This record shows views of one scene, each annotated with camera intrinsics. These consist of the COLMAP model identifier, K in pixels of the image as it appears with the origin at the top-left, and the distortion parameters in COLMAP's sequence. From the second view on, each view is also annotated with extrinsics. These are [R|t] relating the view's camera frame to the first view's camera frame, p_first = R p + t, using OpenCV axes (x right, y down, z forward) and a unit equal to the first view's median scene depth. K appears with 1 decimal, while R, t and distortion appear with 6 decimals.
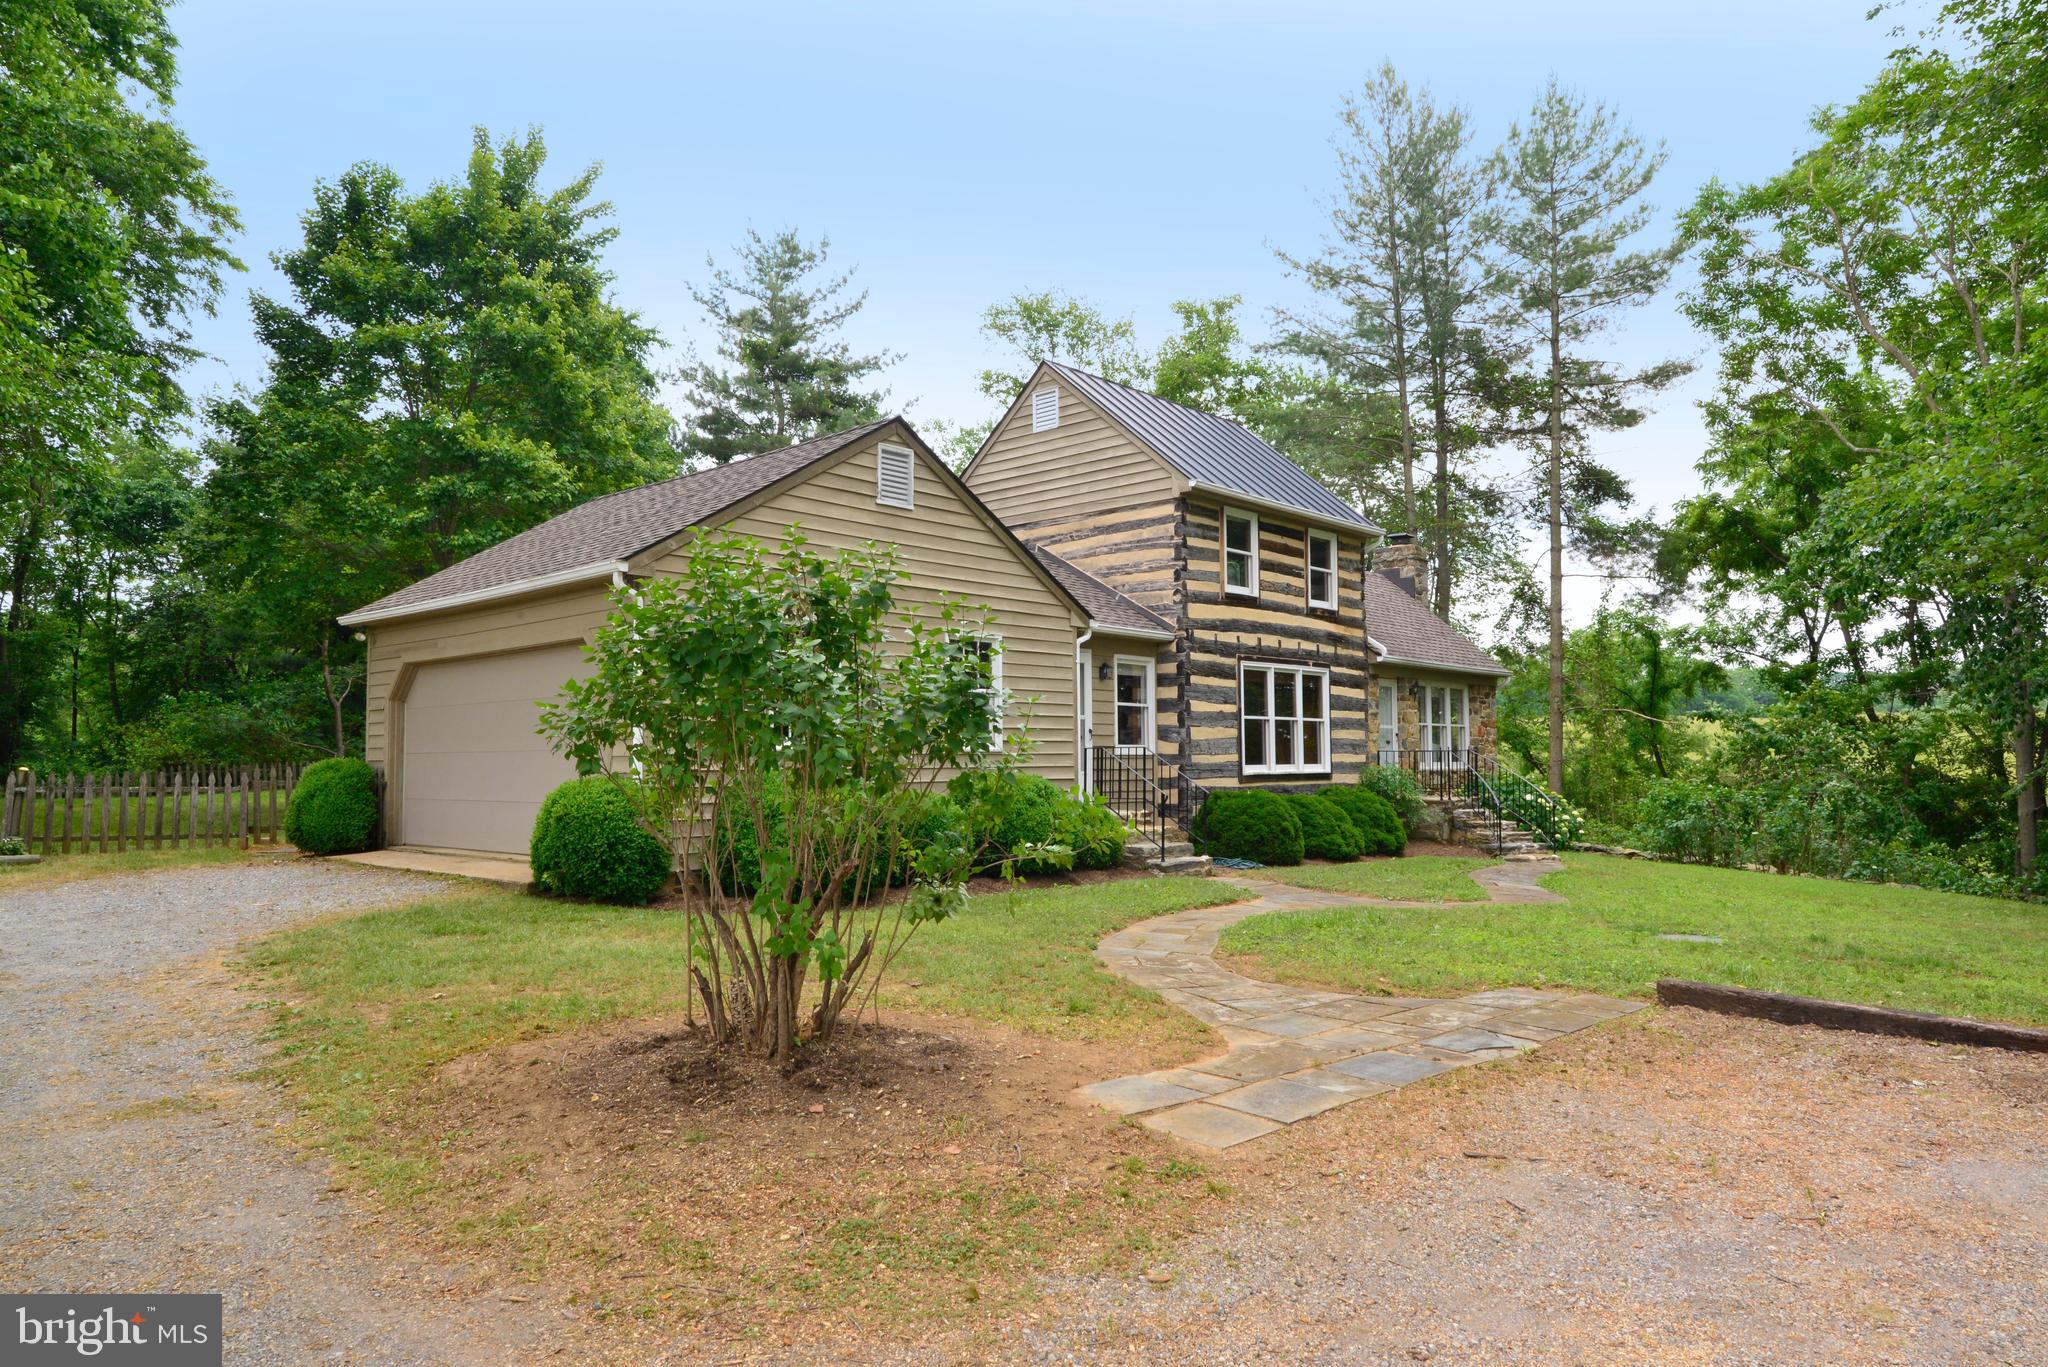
lens RADIAL K [[1356.5, 0, 1025.3], [0, 1356.5, 682.5], [0, 0, 1]] dist [0.004218, 0.000162]
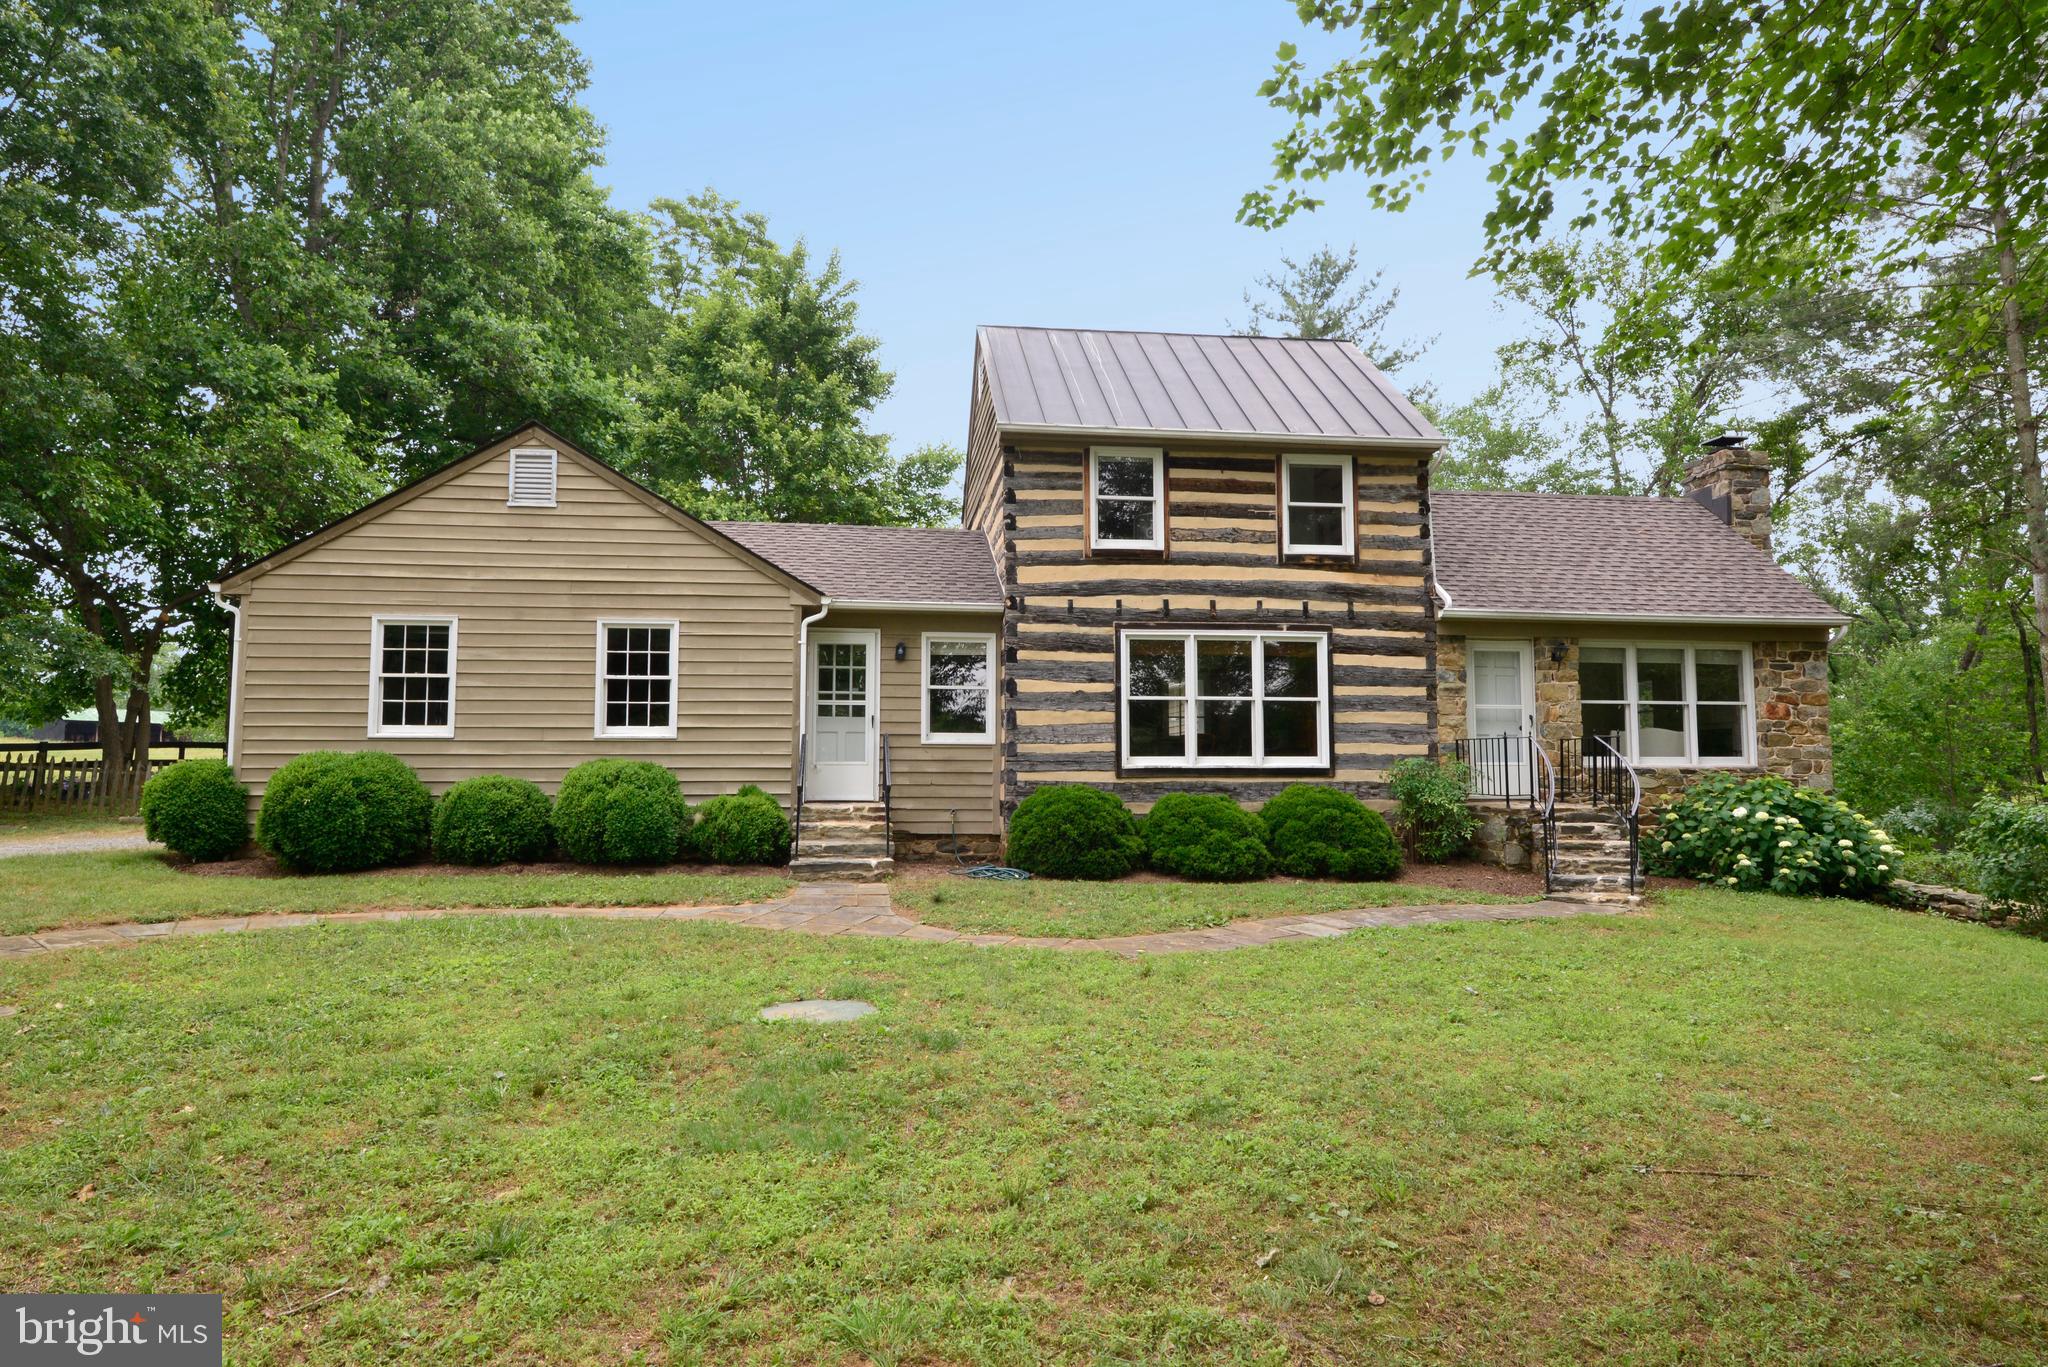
lens RADIAL K [[1194.3, 0, 1024.0], [0, 1194.3, 687.8], [0, 0, 1]] dist [-0.009477, -0.000410]
pose [[0.742263, -0.041987, -0.668792, 0.581888], [0.034174, 0.999108, -0.024797, 0.034367], [0.669237, -0.004450, 0.743036, 0.410155]]
